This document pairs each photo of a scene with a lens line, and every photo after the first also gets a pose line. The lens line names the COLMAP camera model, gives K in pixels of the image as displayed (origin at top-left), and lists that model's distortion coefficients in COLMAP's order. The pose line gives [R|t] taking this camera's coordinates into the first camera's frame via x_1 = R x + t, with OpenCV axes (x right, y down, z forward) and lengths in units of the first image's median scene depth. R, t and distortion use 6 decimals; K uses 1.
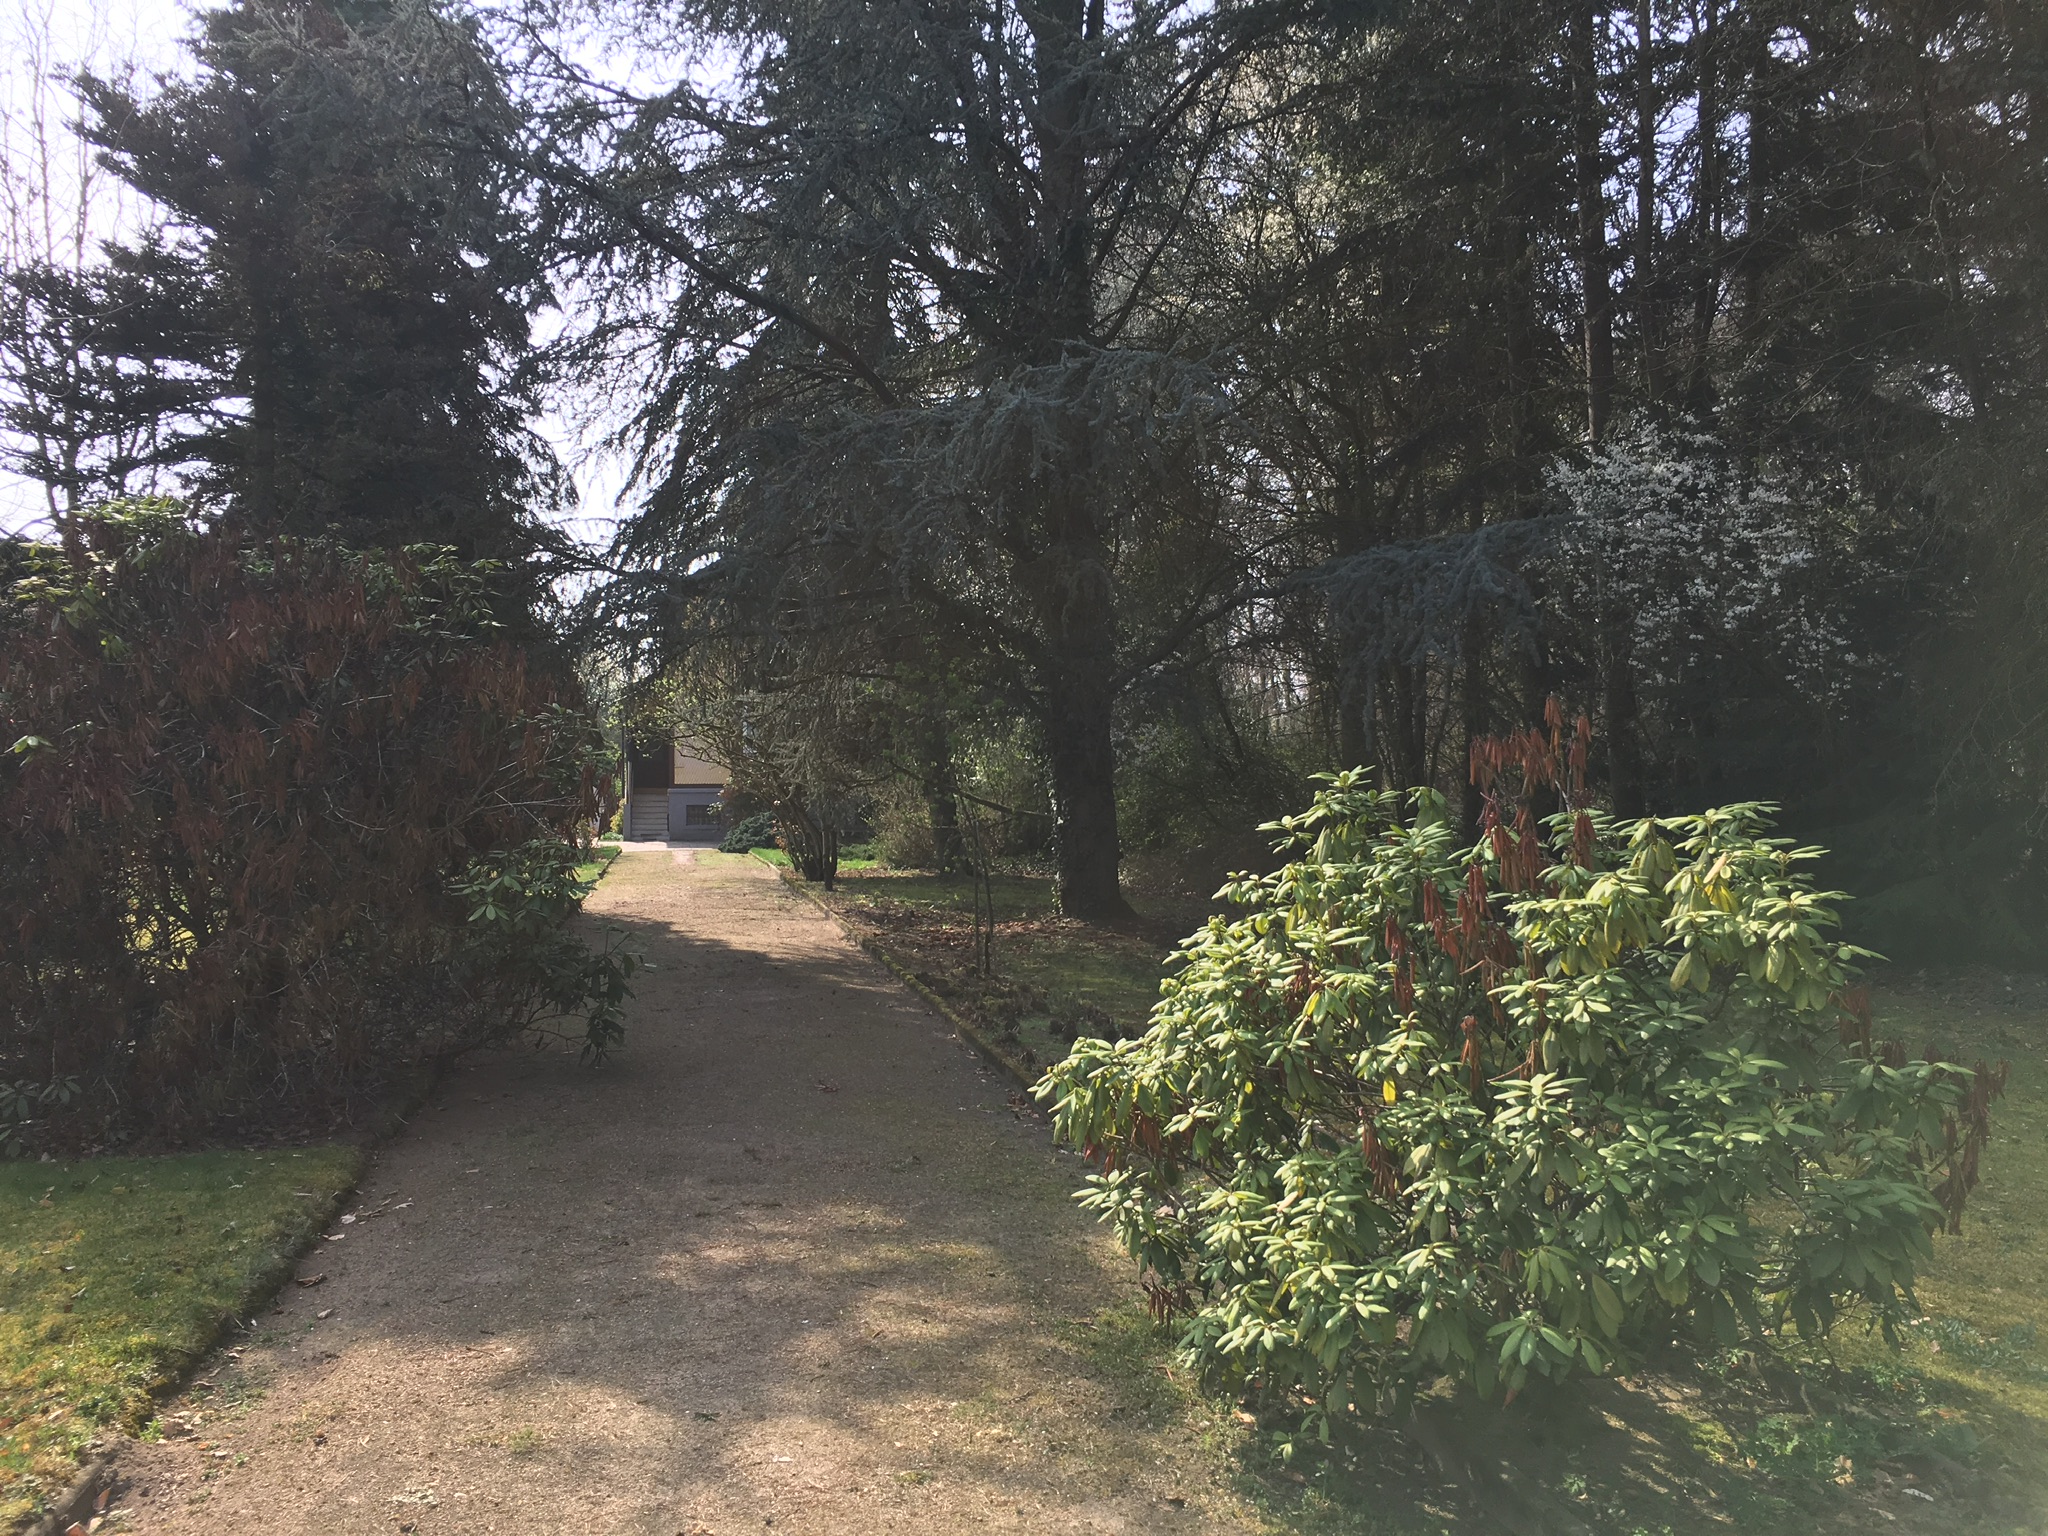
lens RADIAL K [[1727.3, 0, 1035.7], [0, 1727.3, 771.6], [0, 0, 1]] dist [0.051380, -0.021231]
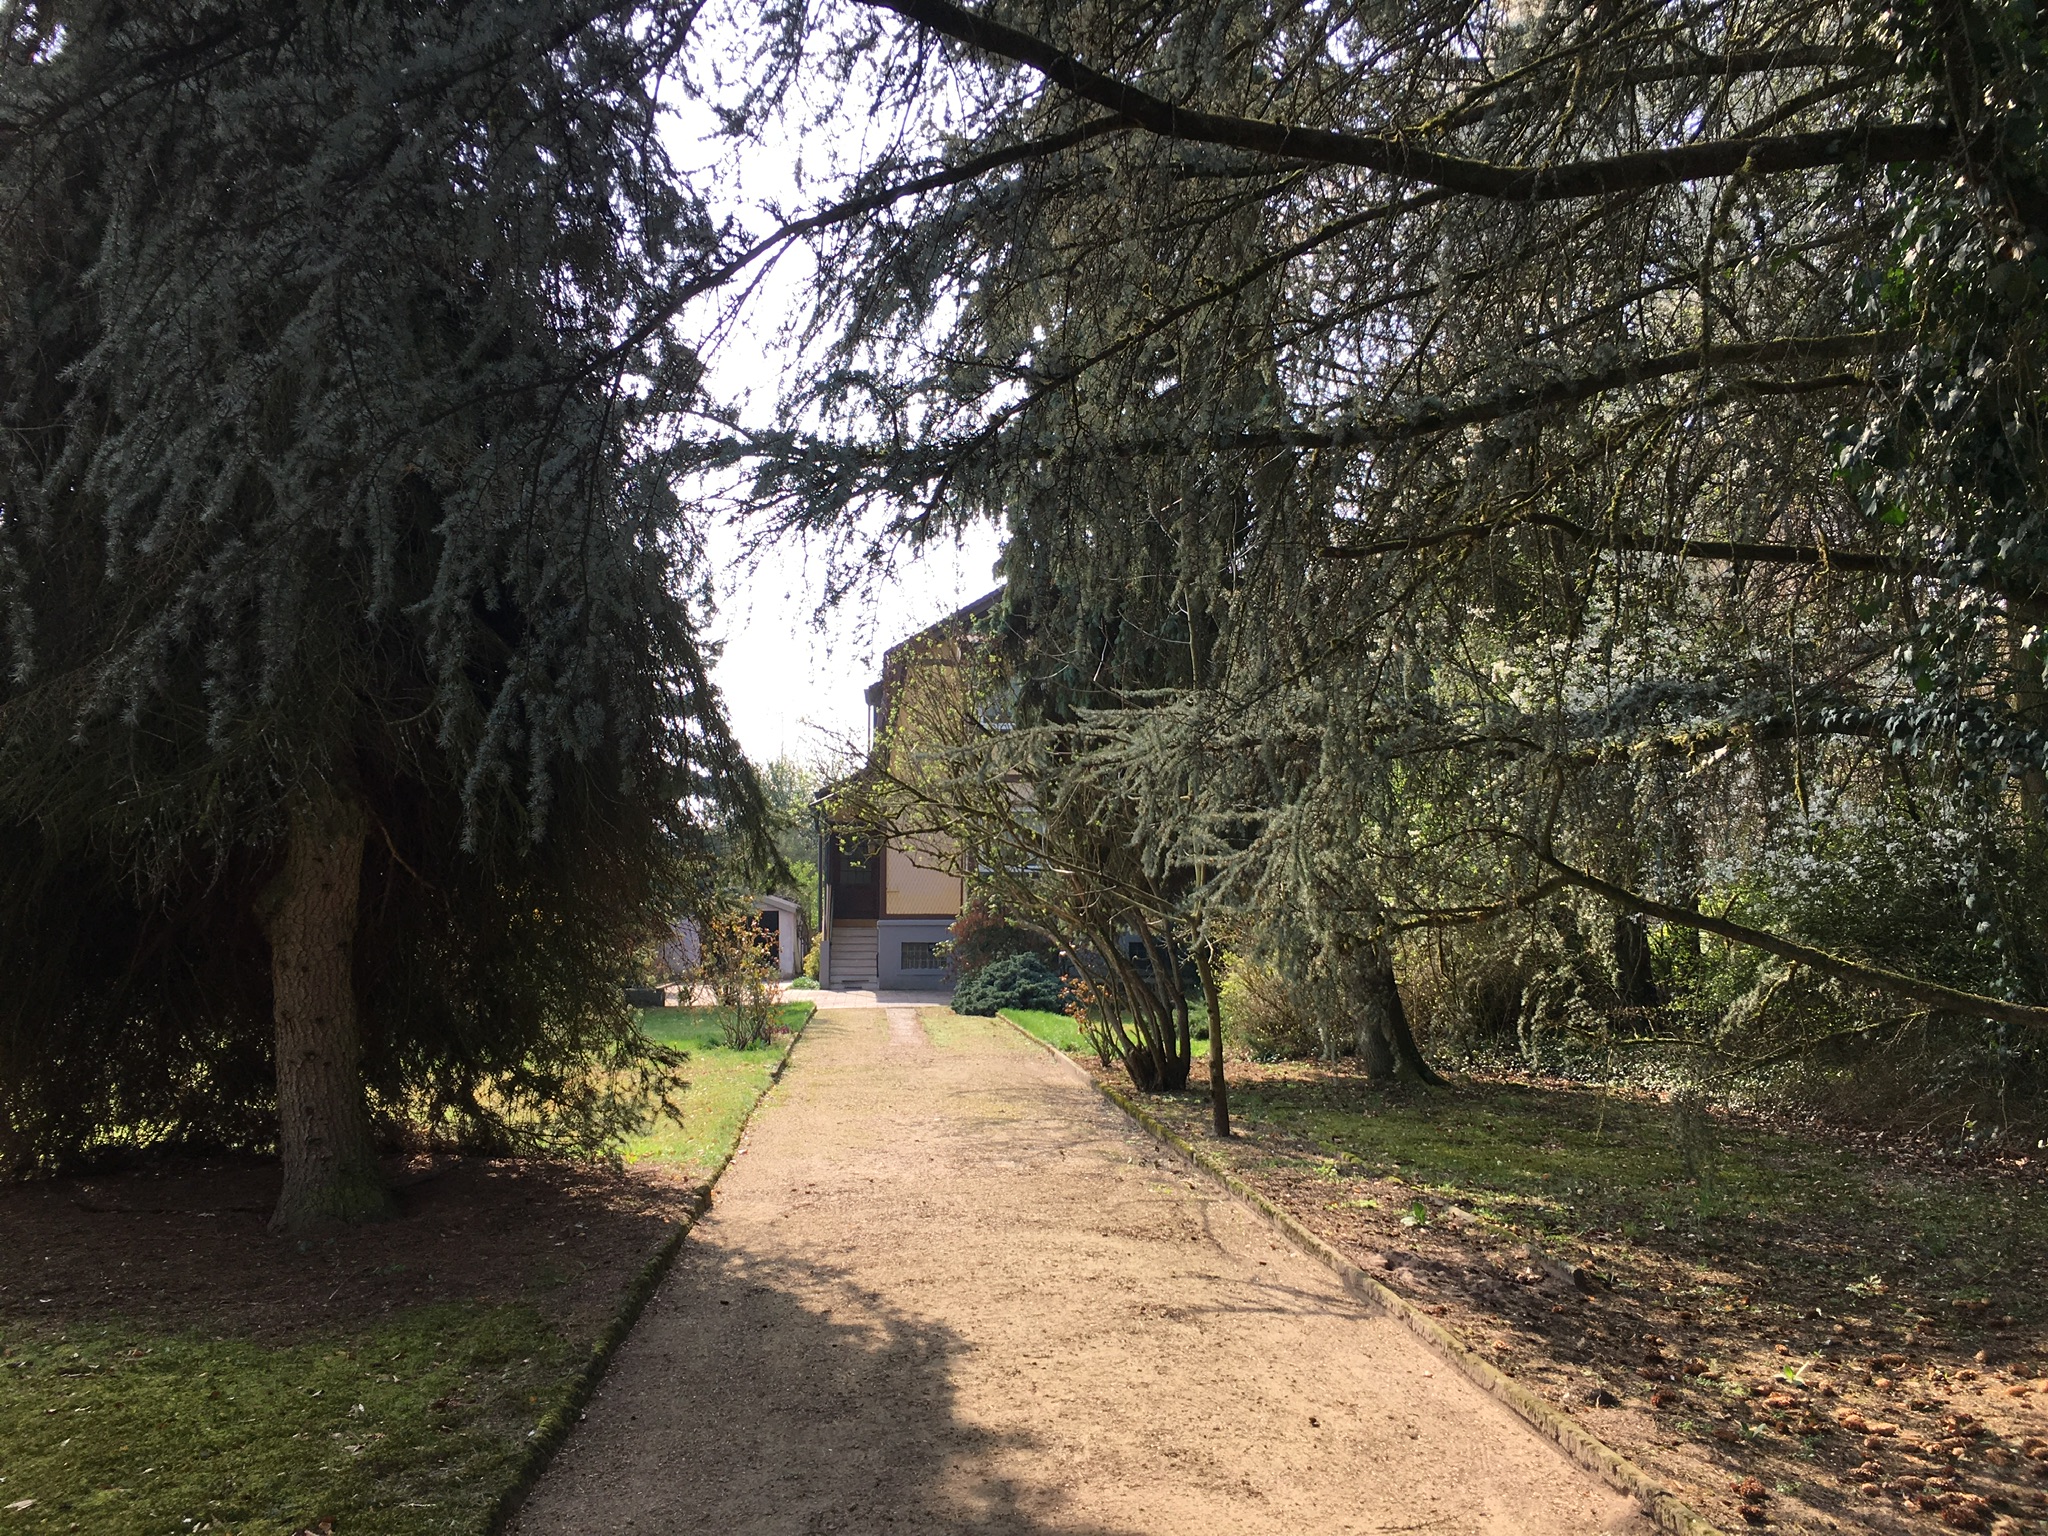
lens RADIAL K [[1727.3, 0, 1026.4], [0, 1727.3, 761.8], [0, 0, 1]] dist [0.051380, -0.021231]
pose [[0.993103, -0.004627, -0.117153, -0.110610], [-0.004857, 0.996739, -0.080545, 0.002929], [0.117144, 0.080558, 0.989842, 0.474243]]
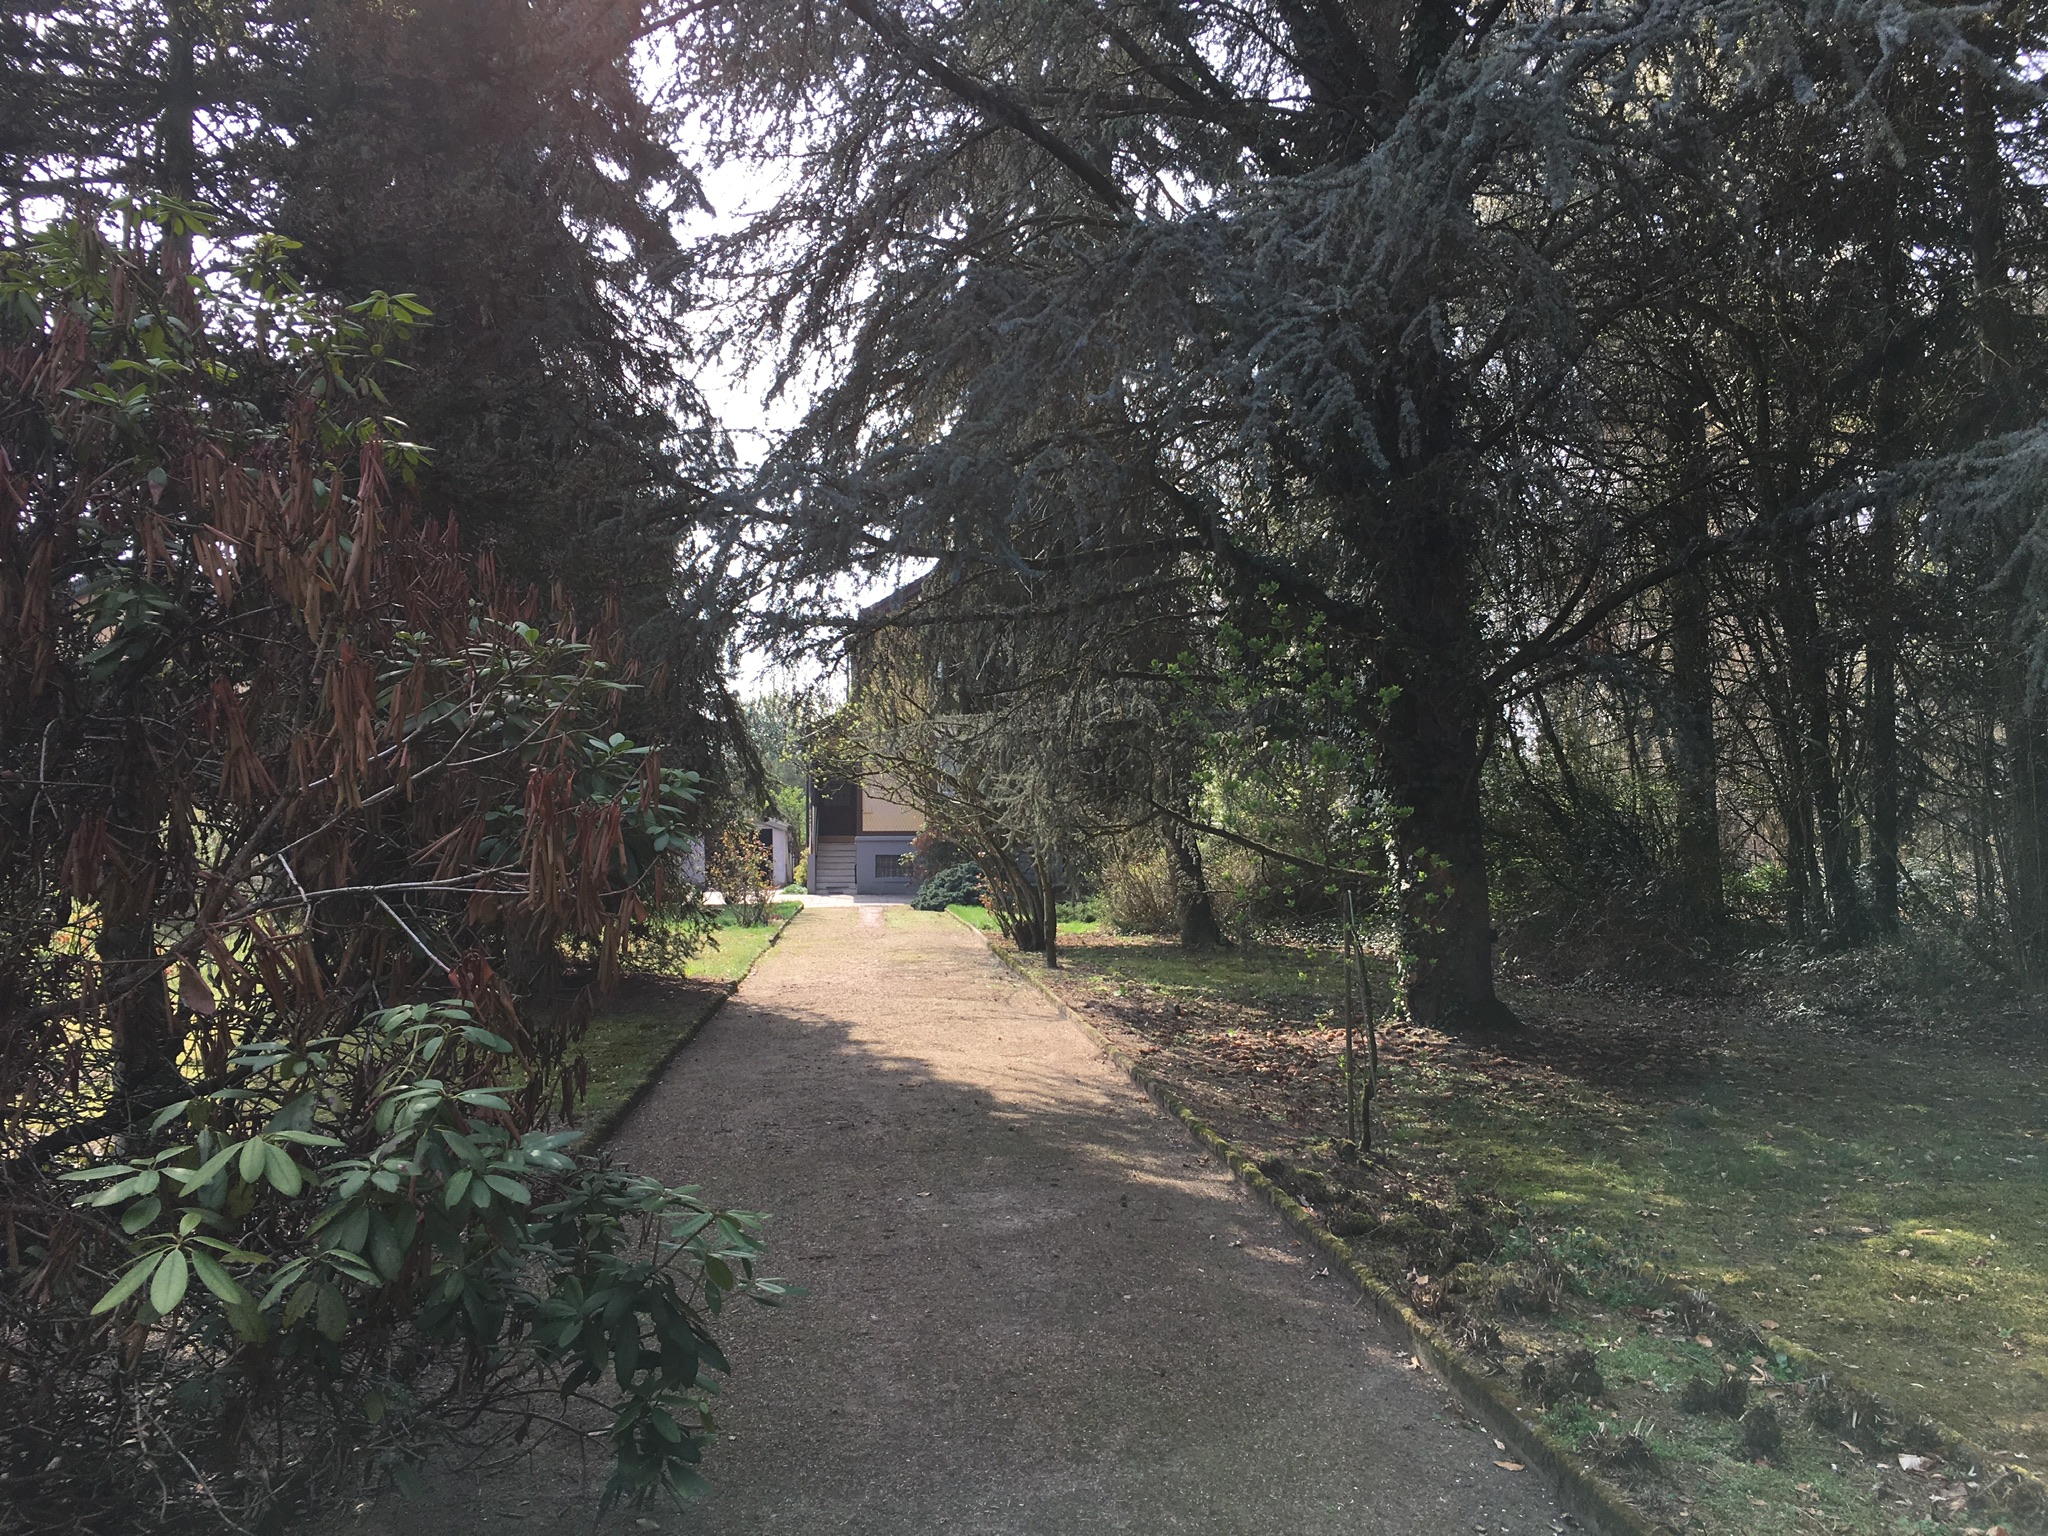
lens RADIAL K [[1727.3, 0, 1026.2], [0, 1727.3, 774.2], [0, 0, 1]] dist [0.051380, -0.021231]
pose [[0.993584, -0.003133, -0.113054, -0.040906], [0.000210, 0.999666, -0.025855, 0.001531], [0.113097, 0.025665, 0.993252, 0.210611]]
